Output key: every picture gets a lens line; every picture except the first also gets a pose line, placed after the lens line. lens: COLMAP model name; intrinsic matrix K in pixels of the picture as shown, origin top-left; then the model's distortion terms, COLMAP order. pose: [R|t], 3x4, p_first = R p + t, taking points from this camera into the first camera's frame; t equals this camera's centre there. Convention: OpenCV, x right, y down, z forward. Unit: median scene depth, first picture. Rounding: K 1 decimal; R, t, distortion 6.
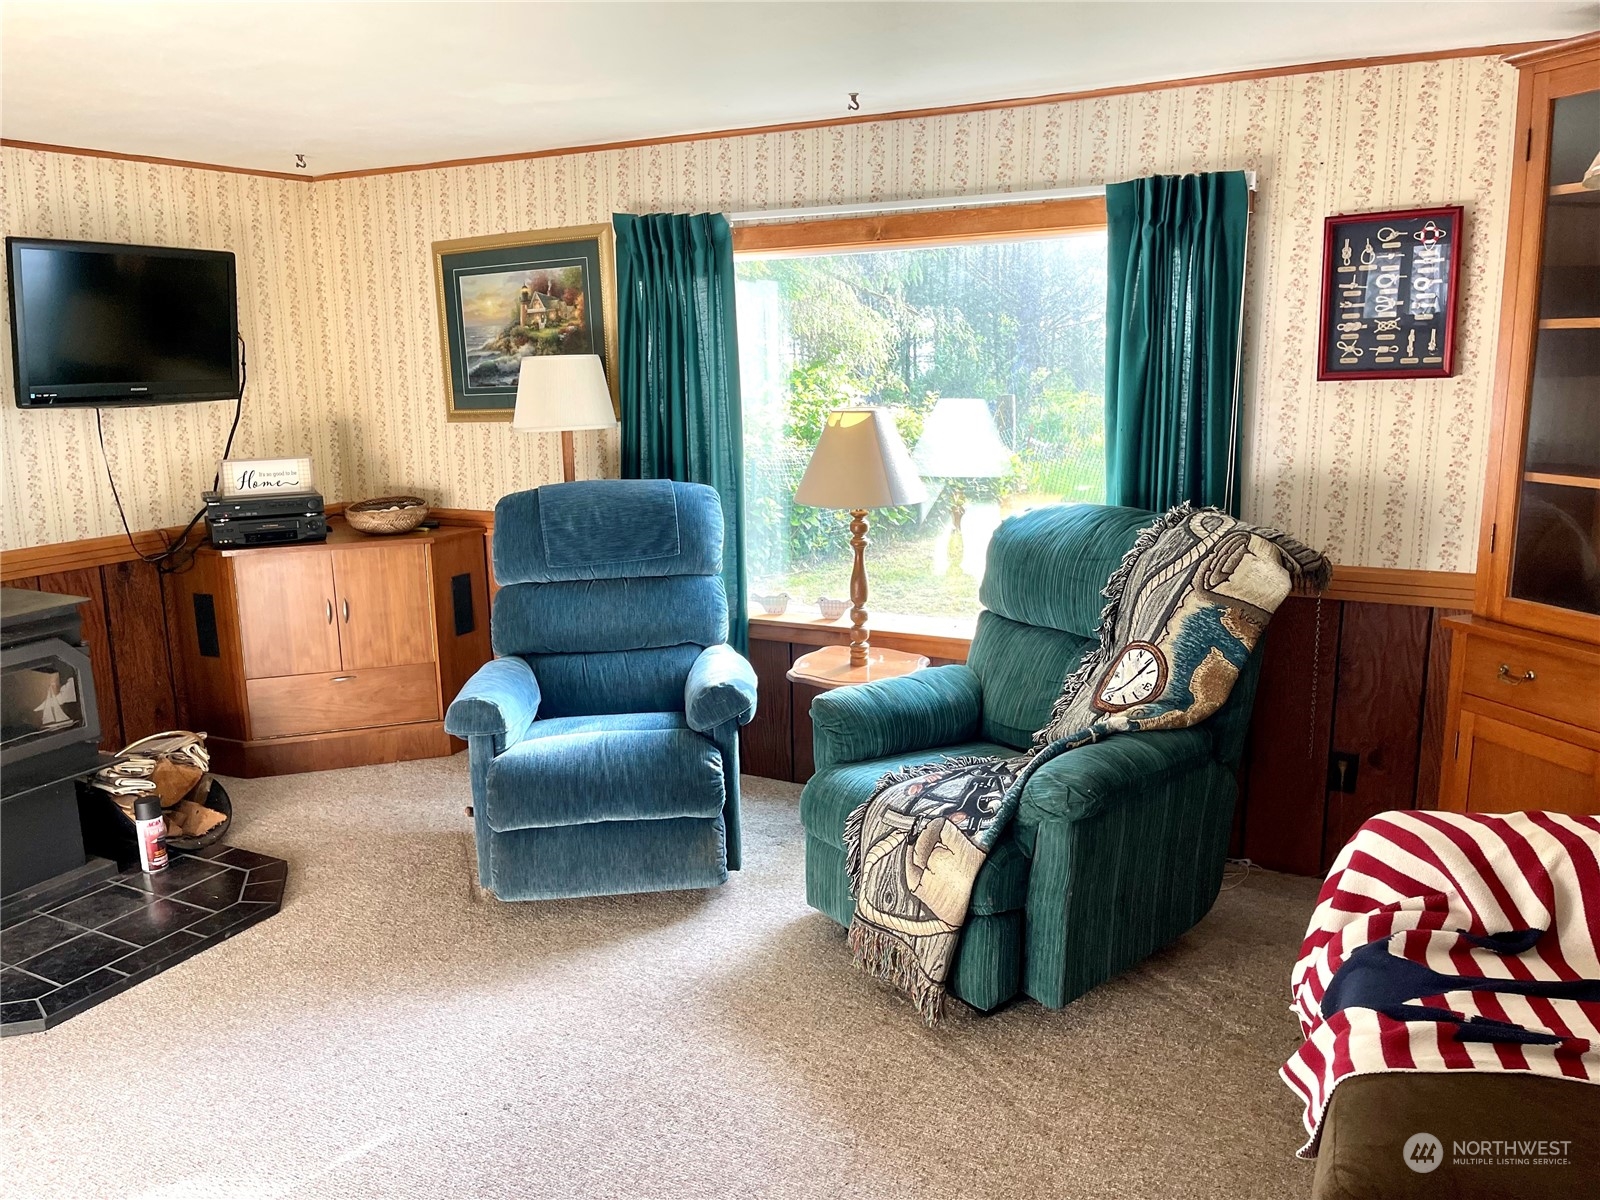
lens RADIAL K [[1220.1, 0, 797.0], [0, 1220.1, 597.9], [0, 0, 1]] dist [0.066614, -0.097100]
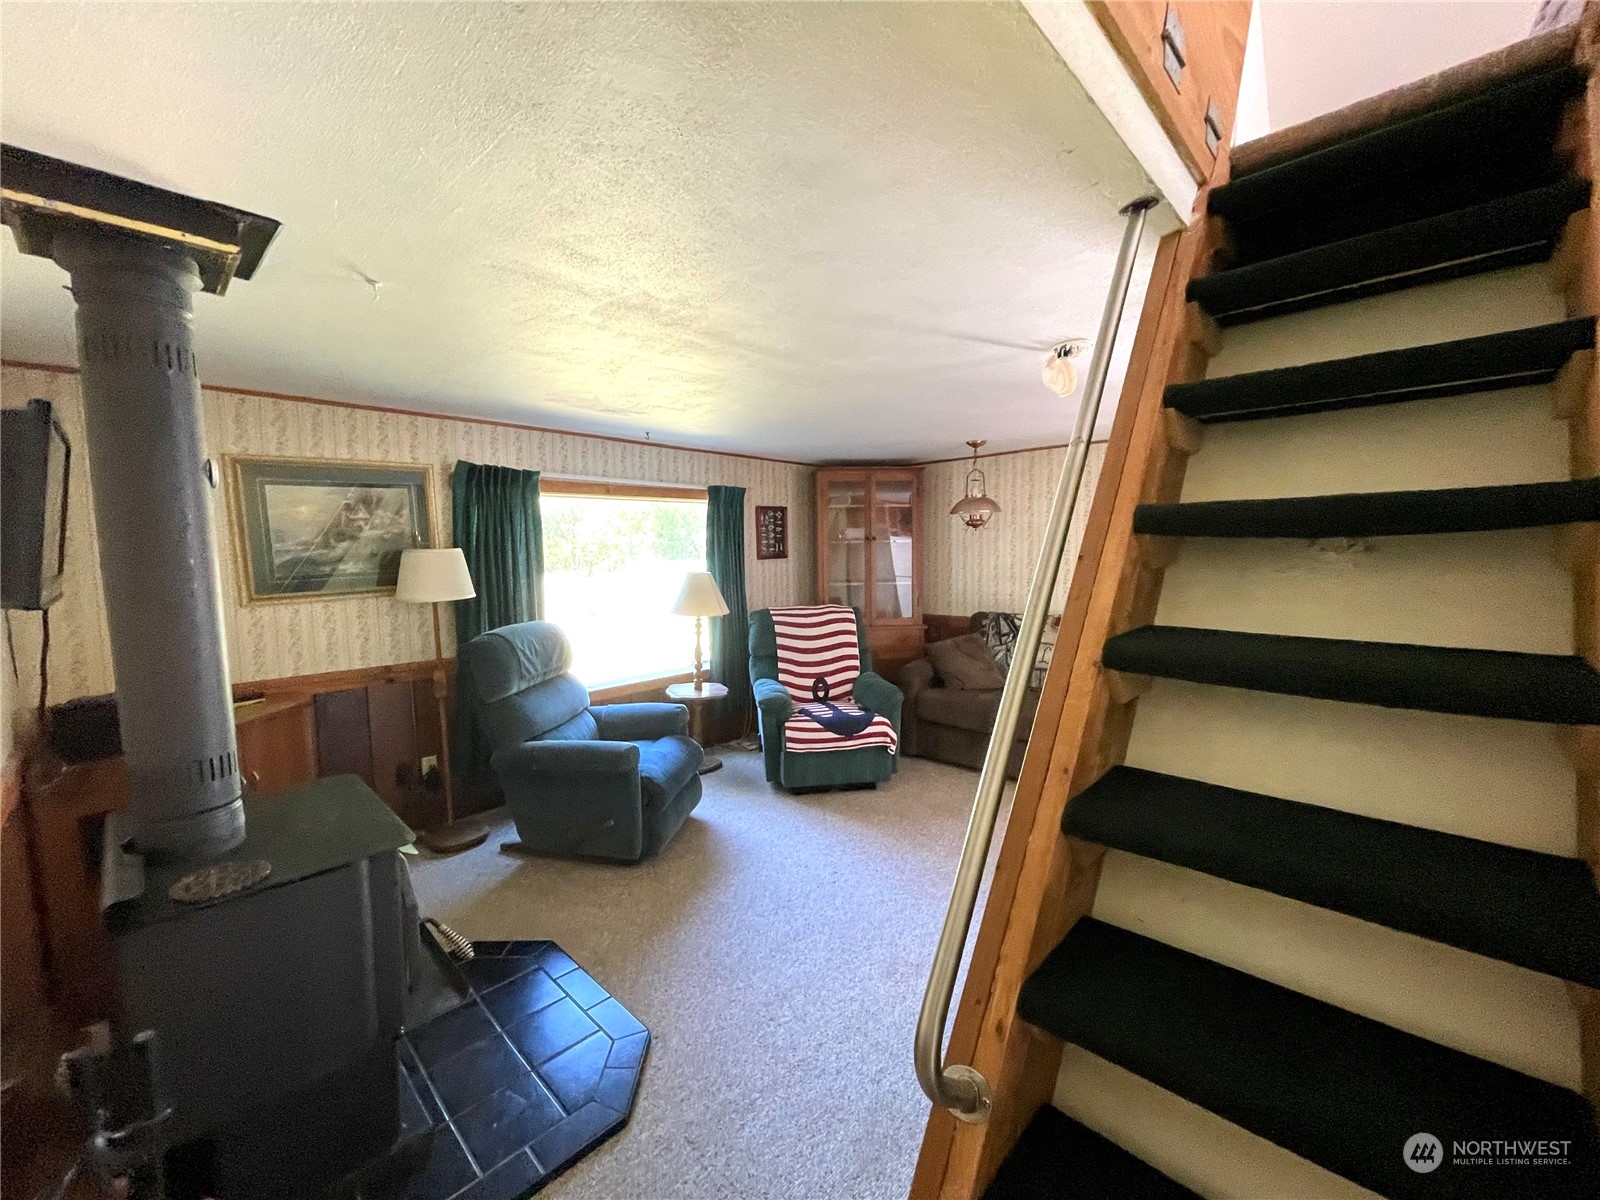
lens RADIAL K [[638.7, 0, 801.7], [0, 638.7, 605.2], [0, 0, 1]] dist [-0.000436, -0.000015]
pose [[0.266798, -0.073306, 0.960961, -0.828460], [0.196723, 0.980252, 0.020160, -0.062153], [-0.943461, 0.183664, 0.275950, 0.395278]]
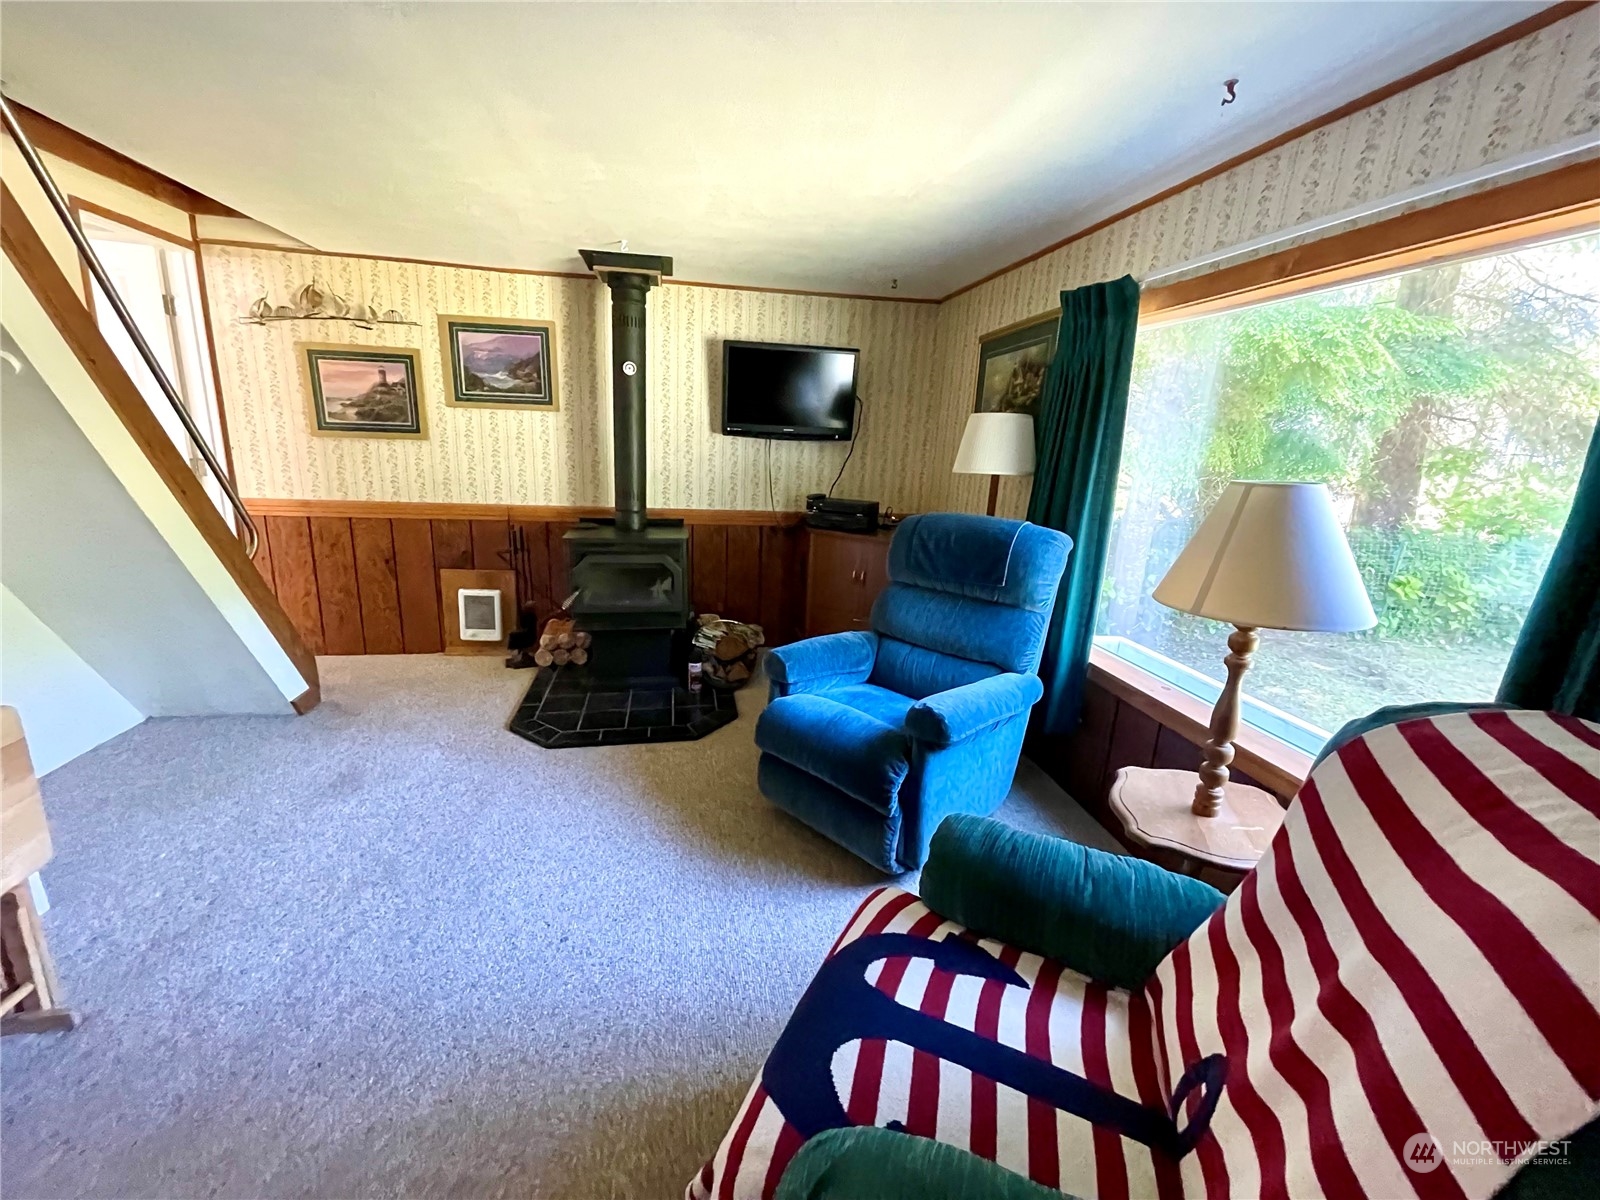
lens RADIAL K [[644.2, 0, 797.1], [0, 644.2, 600.3], [0, 0, 1]] dist [-0.001511, 0.000021]
pose [[0.615304, 0.232897, -0.753100, 0.225789], [-0.205623, 0.969704, 0.131882, -0.057659], [0.760999, 0.073707, 0.644552, 0.435598]]
